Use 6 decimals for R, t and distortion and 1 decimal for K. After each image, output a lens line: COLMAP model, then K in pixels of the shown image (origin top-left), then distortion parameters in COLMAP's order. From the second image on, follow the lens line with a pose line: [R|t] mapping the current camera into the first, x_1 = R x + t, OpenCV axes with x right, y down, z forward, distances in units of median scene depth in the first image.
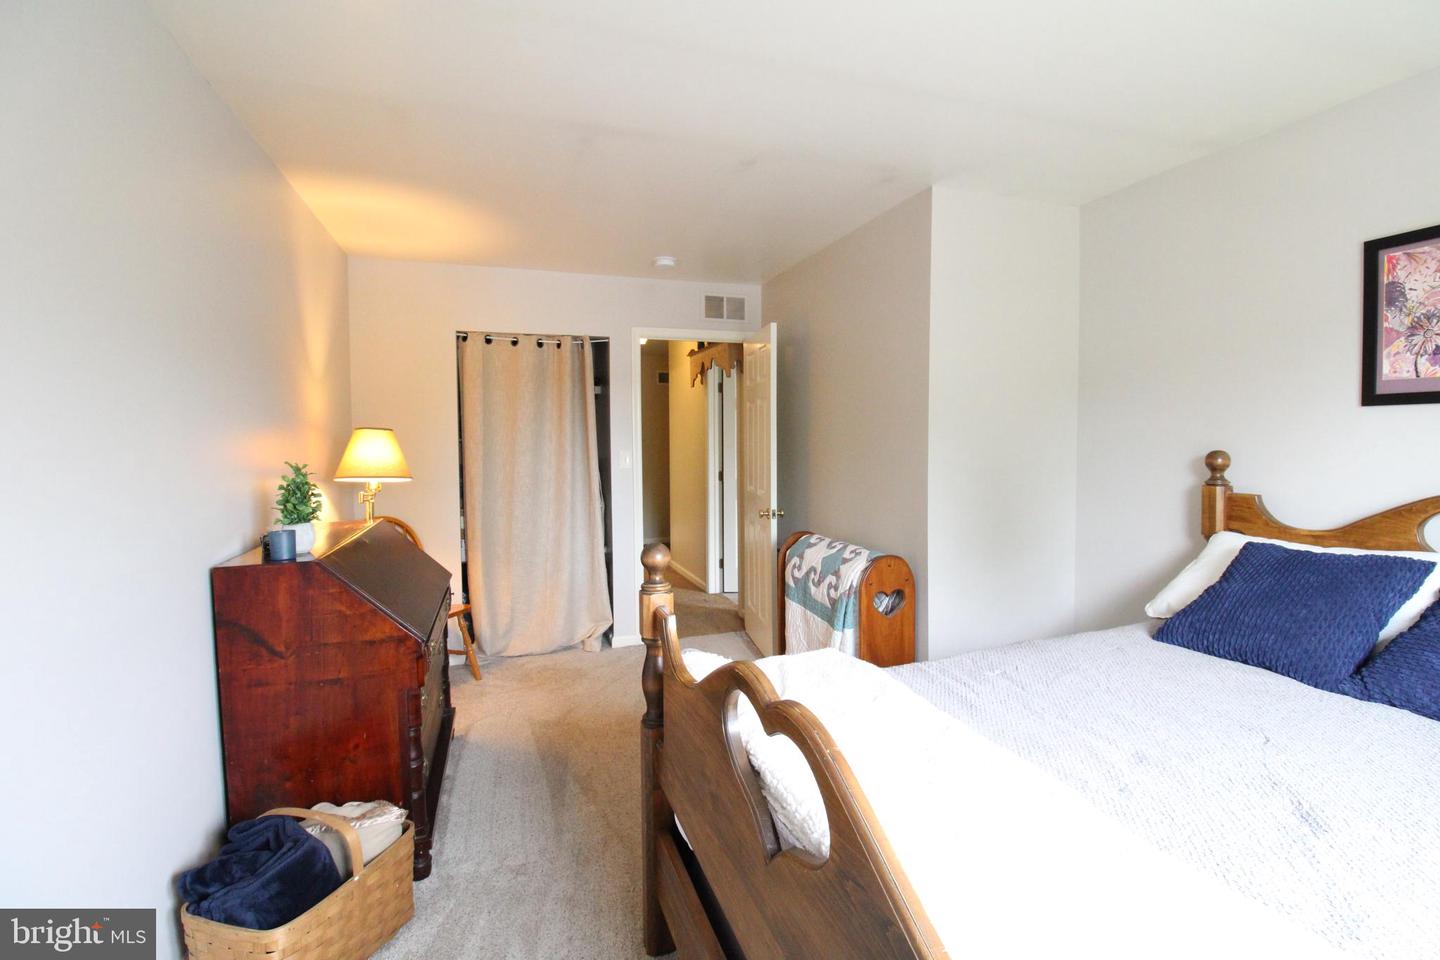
lens RADIAL K [[676.0, 0, 728.9], [0, 676.0, 475.6], [0, 0, 1]] dist [-0.003502, -0.001821]
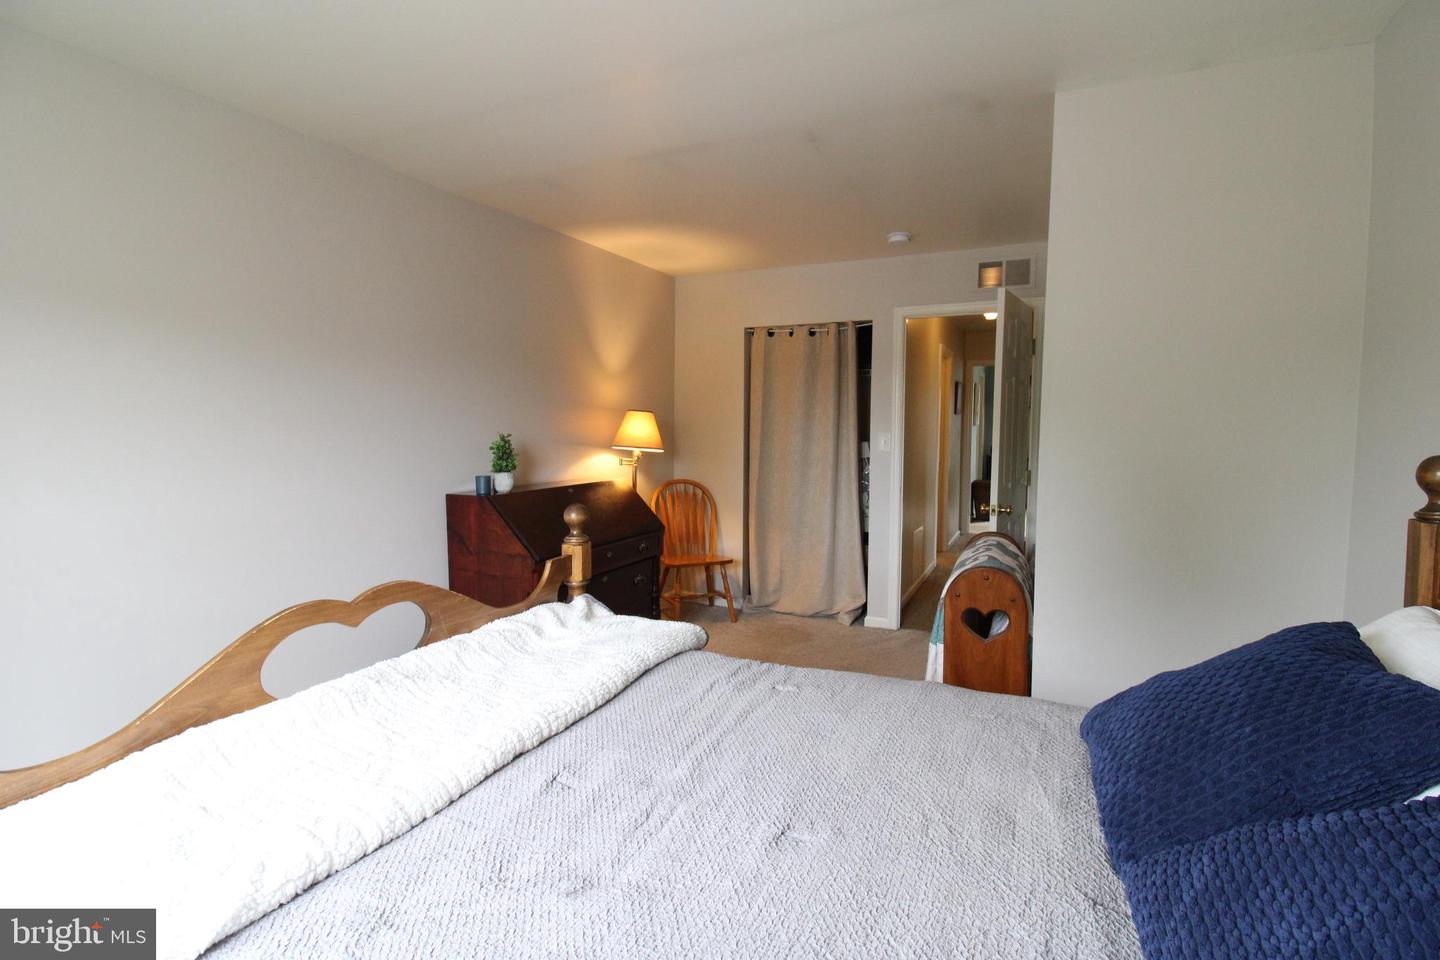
lens RADIAL K [[676.0, 0, 729.8], [0, 676.0, 475.7], [0, 0, 1]] dist [-0.003502, -0.001821]
pose [[0.707449, 0.069313, -0.703357, 0.415517], [-0.050223, 0.997594, 0.047794, -0.011226], [0.704978, 0.001513, 0.709228, 0.141086]]
